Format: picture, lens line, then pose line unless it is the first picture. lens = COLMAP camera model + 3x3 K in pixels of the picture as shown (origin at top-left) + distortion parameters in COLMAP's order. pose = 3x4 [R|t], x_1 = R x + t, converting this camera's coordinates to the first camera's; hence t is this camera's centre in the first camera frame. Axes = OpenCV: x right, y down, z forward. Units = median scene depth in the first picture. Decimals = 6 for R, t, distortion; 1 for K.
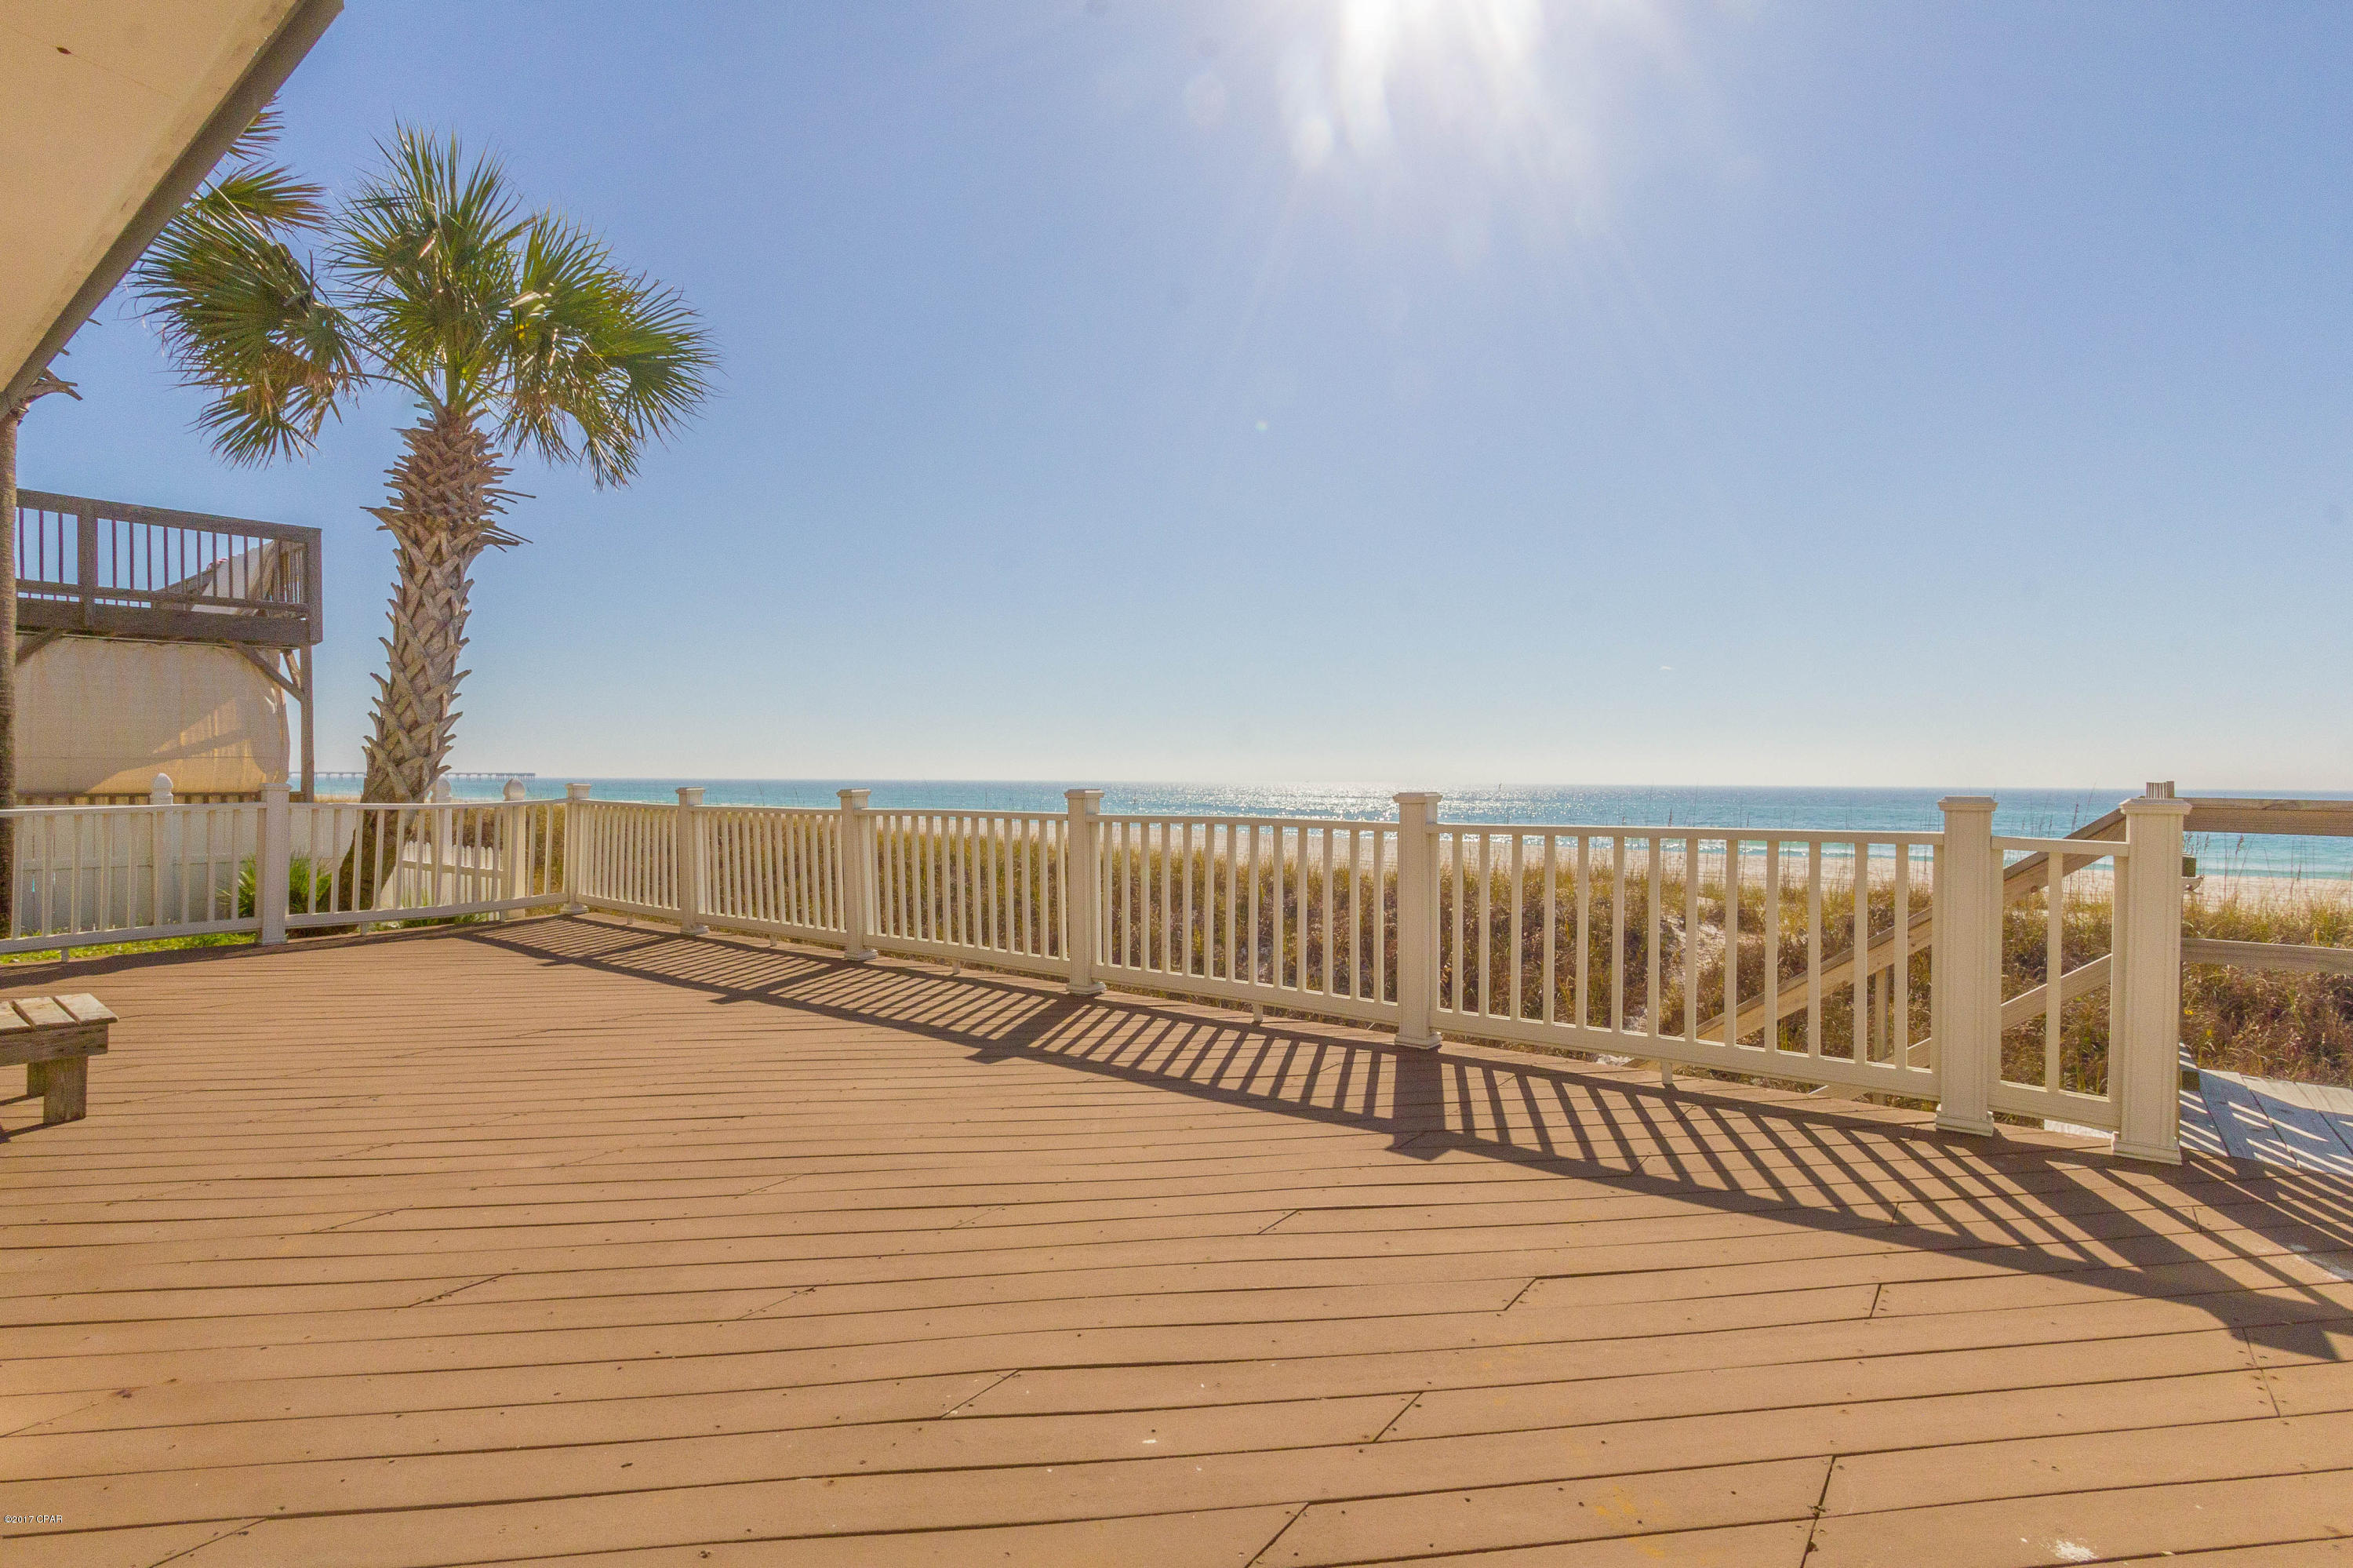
lens RADIAL K [[1136.5, 0, 1176.5], [0, 1136.5, 784.0], [0, 0, 1]] dist [-0.005108, -0.001704]
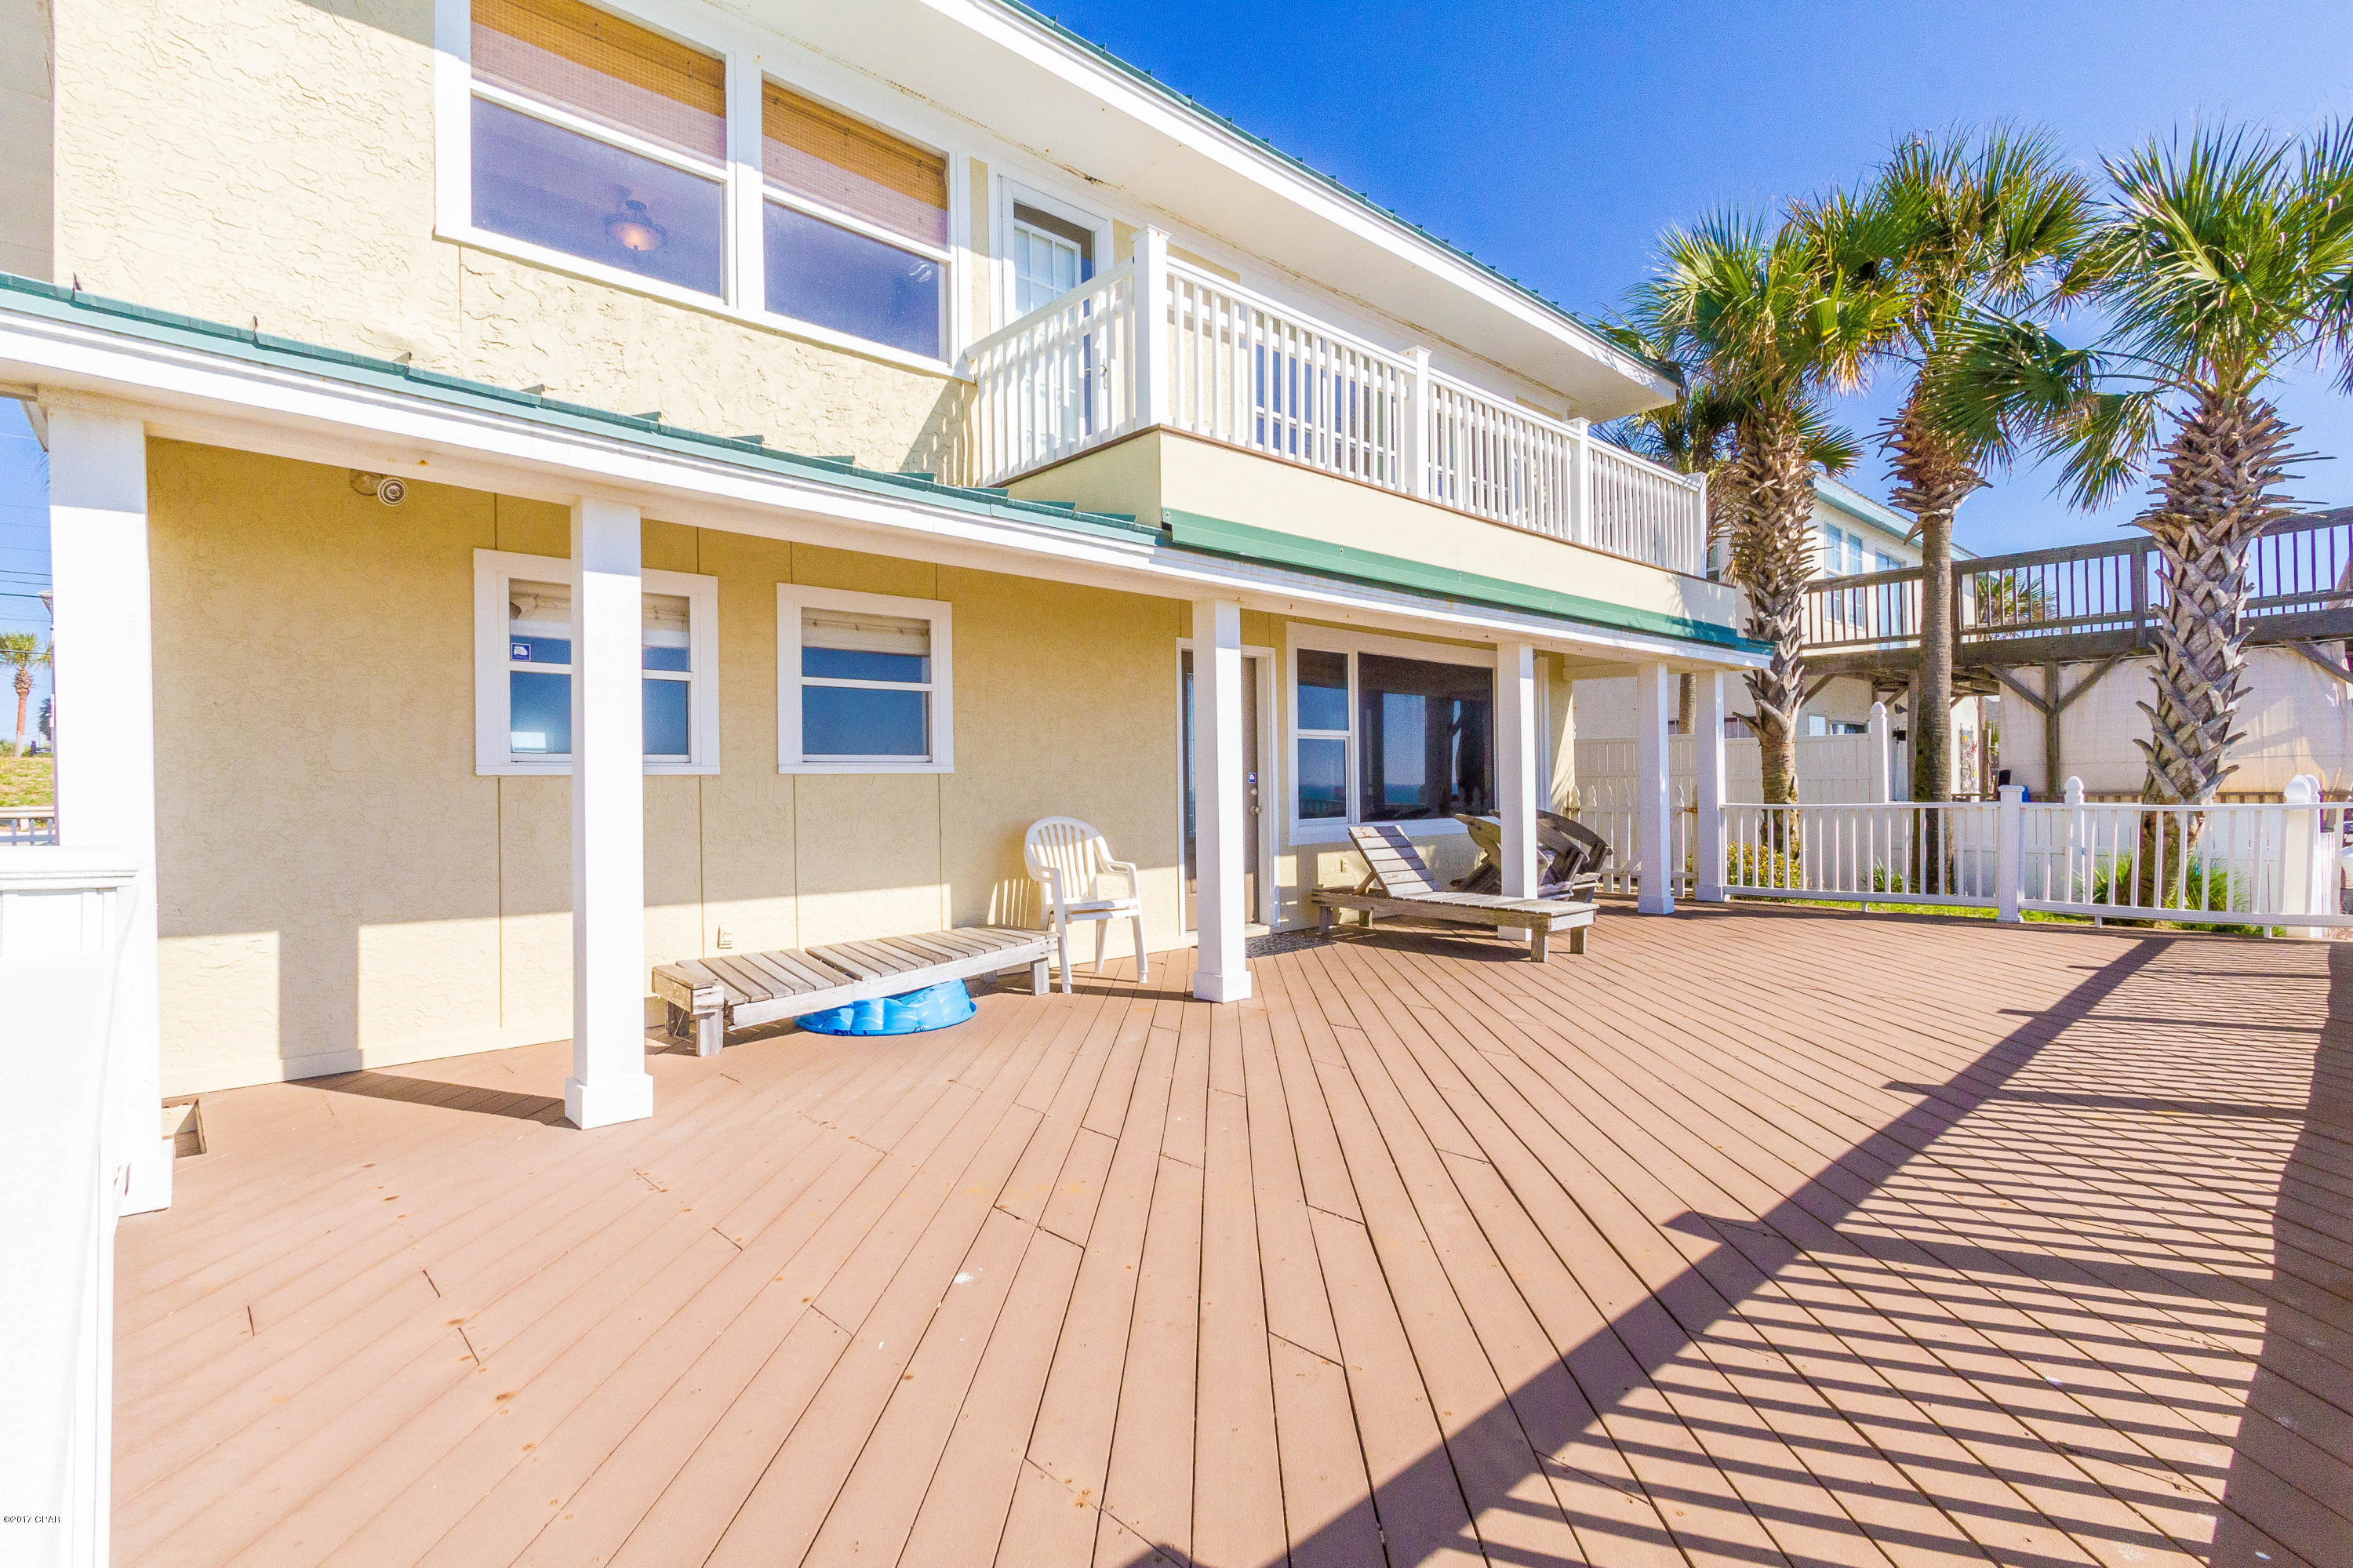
lens RADIAL K [[1136.5, 0, 1176.5], [0, 1136.5, 784.0], [0, 0, 1]] dist [-0.005108, -0.001704]
pose [[-0.170370, -0.002039, -0.985378, 0.451972], [0.006464, 0.999974, -0.003187, -0.003920], [0.985359, -0.006912, -0.170352, 0.305336]]
